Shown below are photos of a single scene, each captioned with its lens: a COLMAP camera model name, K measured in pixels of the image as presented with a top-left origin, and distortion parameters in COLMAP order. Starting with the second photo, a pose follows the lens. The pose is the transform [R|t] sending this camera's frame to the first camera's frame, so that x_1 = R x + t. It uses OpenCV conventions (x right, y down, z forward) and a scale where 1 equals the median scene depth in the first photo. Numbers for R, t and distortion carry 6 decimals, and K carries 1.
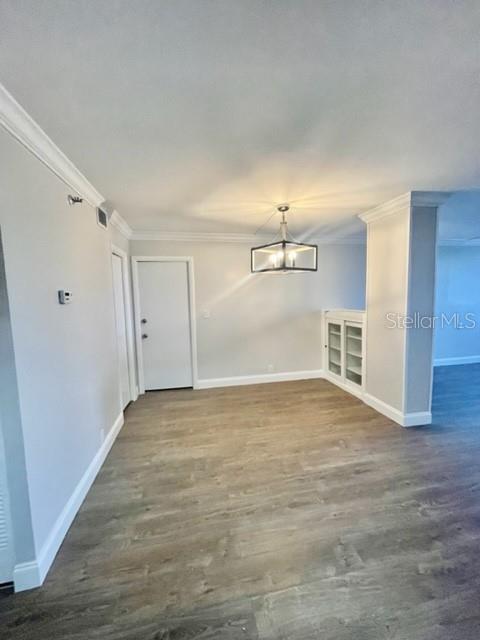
lens RADIAL K [[258.5, 0, 240.0], [0, 258.5, 318.5], [0, 0, 1]] dist [-0.002022, 0.001022]
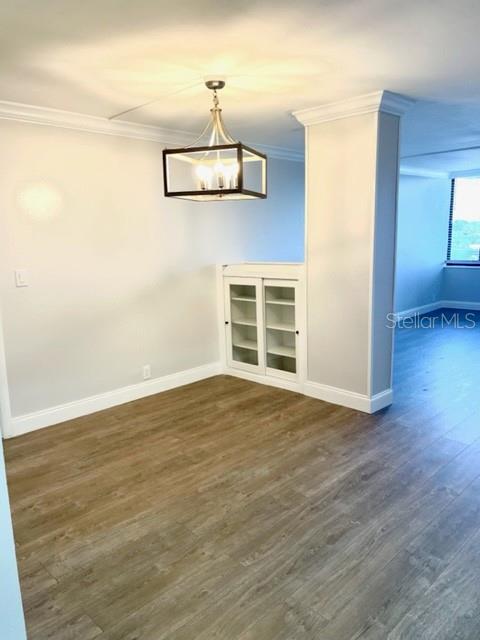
lens RADIAL K [[480.0, 0, 233.7], [0, 480.0, 319.6], [0, 0, 1]] dist [0.112355, -0.156214]
pose [[0.836904, -0.092702, 0.539442, -0.419242], [0.055991, 0.994883, 0.084103, 0.007001], [-0.544478, -0.040182, 0.837812, 0.044210]]
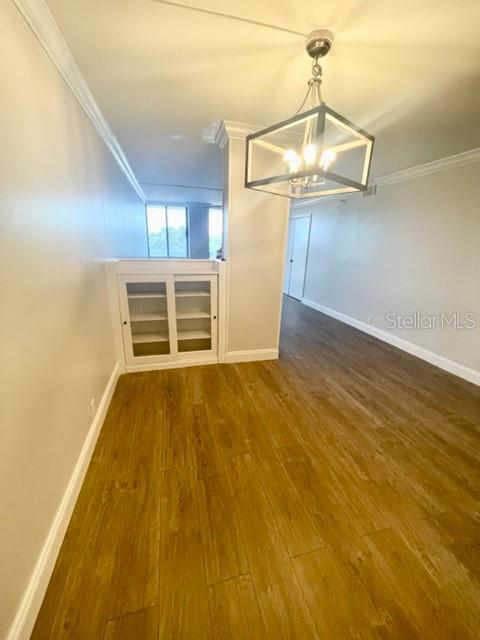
lens RADIAL K [[258.5, 0, 240.0], [0, 258.5, 318.5], [0, 0, 1]] dist [-0.002022, 0.001022]
pose [[-0.068623, -0.262605, 0.962460, -0.407796], [0.062046, 0.961743, 0.266834, -0.072214], [-0.995711, 0.078028, -0.049705, 1.172159]]
